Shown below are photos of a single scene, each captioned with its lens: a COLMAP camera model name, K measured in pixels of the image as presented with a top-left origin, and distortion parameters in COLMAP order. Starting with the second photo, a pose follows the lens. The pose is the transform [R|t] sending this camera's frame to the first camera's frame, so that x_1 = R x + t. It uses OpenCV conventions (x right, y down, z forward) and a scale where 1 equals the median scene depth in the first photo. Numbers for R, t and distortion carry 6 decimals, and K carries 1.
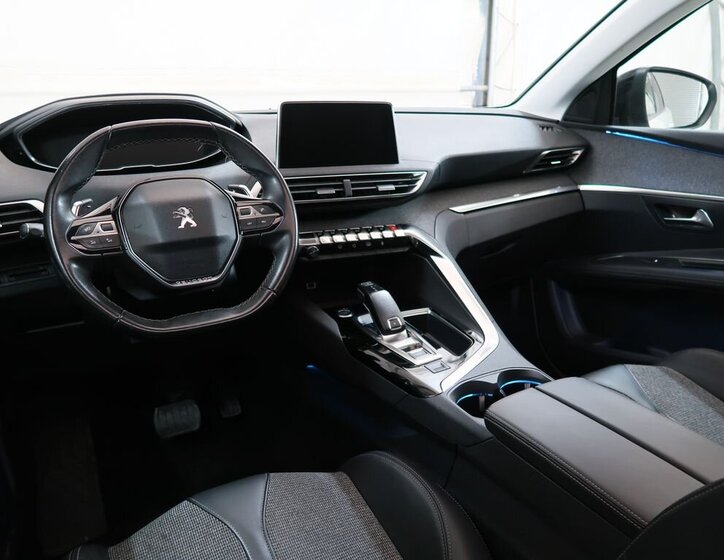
lens RADIAL K [[637.9, 0, 363.5], [0, 637.9, 292.1], [0, 0, 1]] dist [-0.010275, -0.024066]
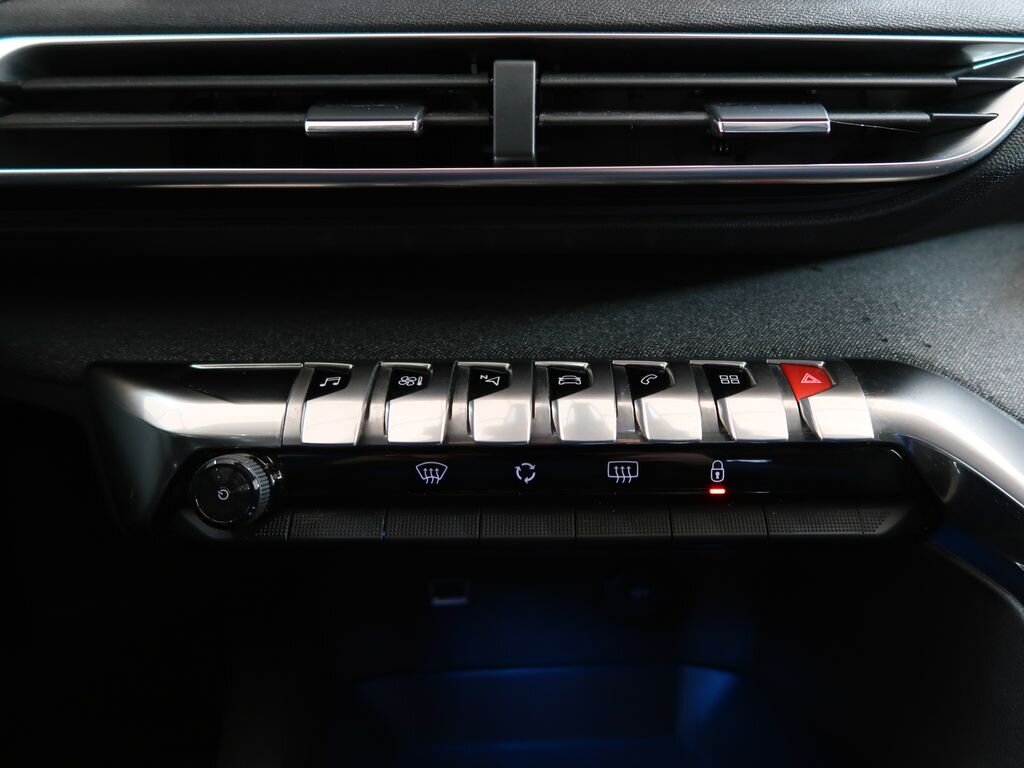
lens RADIAL K [[899.7, 0, 550.4], [0, 899.7, 372.5], [0, 0, 1]] dist [-0.021154, 0.001958]
pose [[0.932401, 0.086620, -0.350892, 0.068360], [-0.106782, 0.993538, -0.038481, -0.090000], [0.345291, 0.073349, 0.935625, 0.795415]]
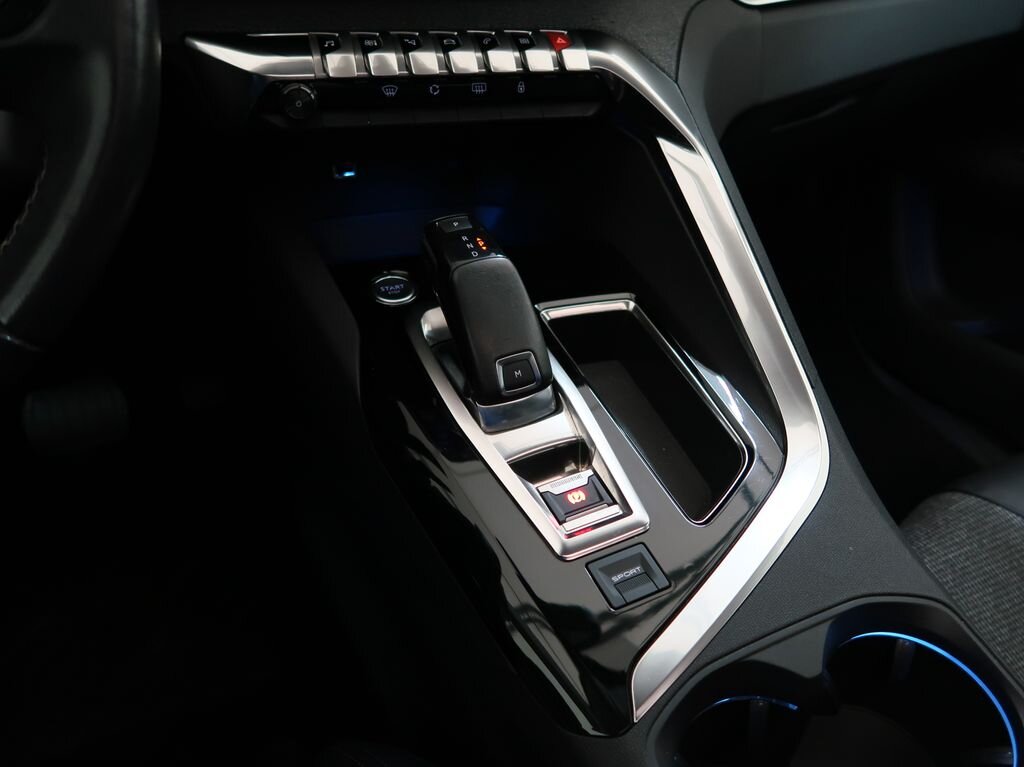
lens RADIAL K [[830.5, 0, 518.3], [0, 830.5, 376.3], [0, 0, 1]] dist [-0.020610, 0.011779]
pose [[0.994872, 0.101115, -0.002363, 0.045799], [-0.094409, 0.936766, 0.336982, -0.082870], [0.036287, -0.335031, 0.941508, 0.547066]]
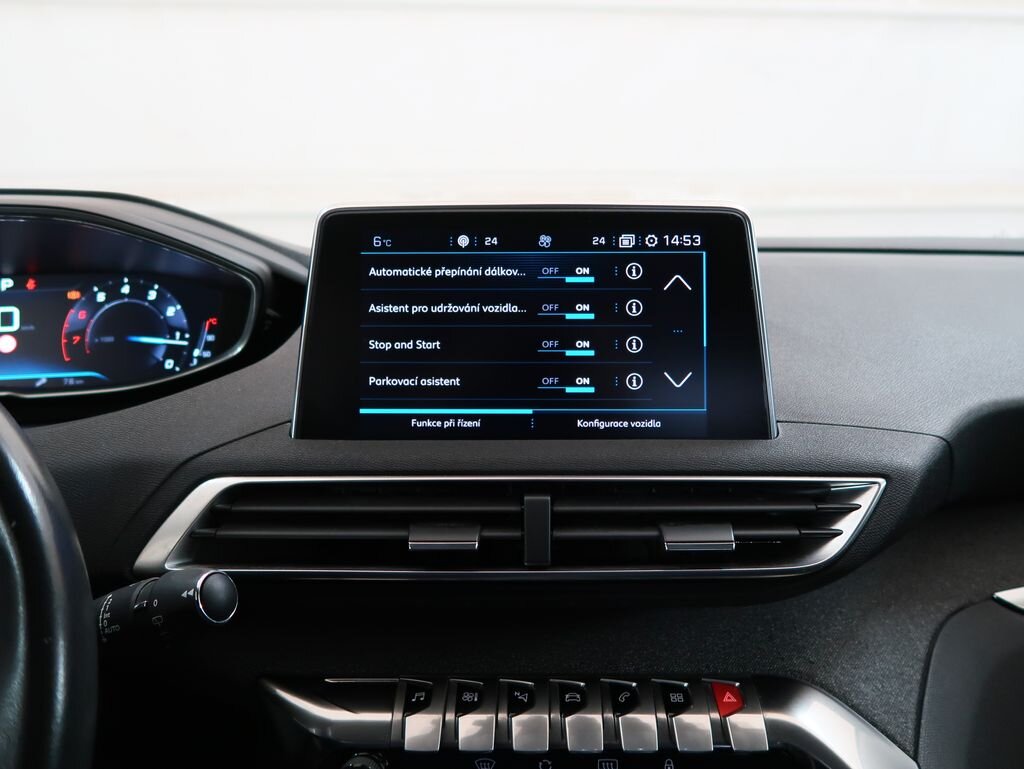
lens RADIAL K [[830.5, 0, 518.3], [0, 830.5, 369.2], [0, 0, 1]] dist [-0.020610, 0.011779]
pose [[0.920914, 0.039096, -0.387800, 0.094887], [-0.107038, 0.982071, -0.155178, -0.173438], [0.374780, 0.184415, 0.908587, 0.680908]]
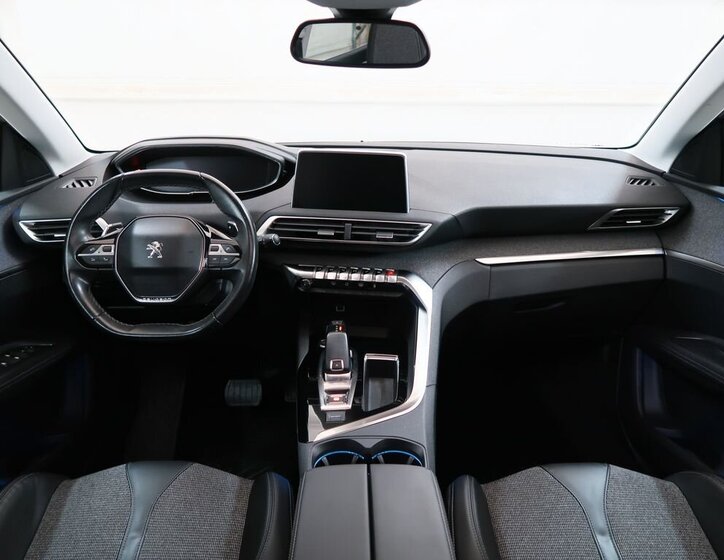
lens RADIAL K [[604.7, 0, 361.4], [0, 604.7, 281.1], [0, 0, 1]] dist [-0.019328, 0.007480]
pose [[0.867745, 0.172097, -0.466263, 0.491797], [-0.158866, 0.984963, 0.067889, -0.153221], [0.470936, 0.015163, 0.882037, 0.098963]]
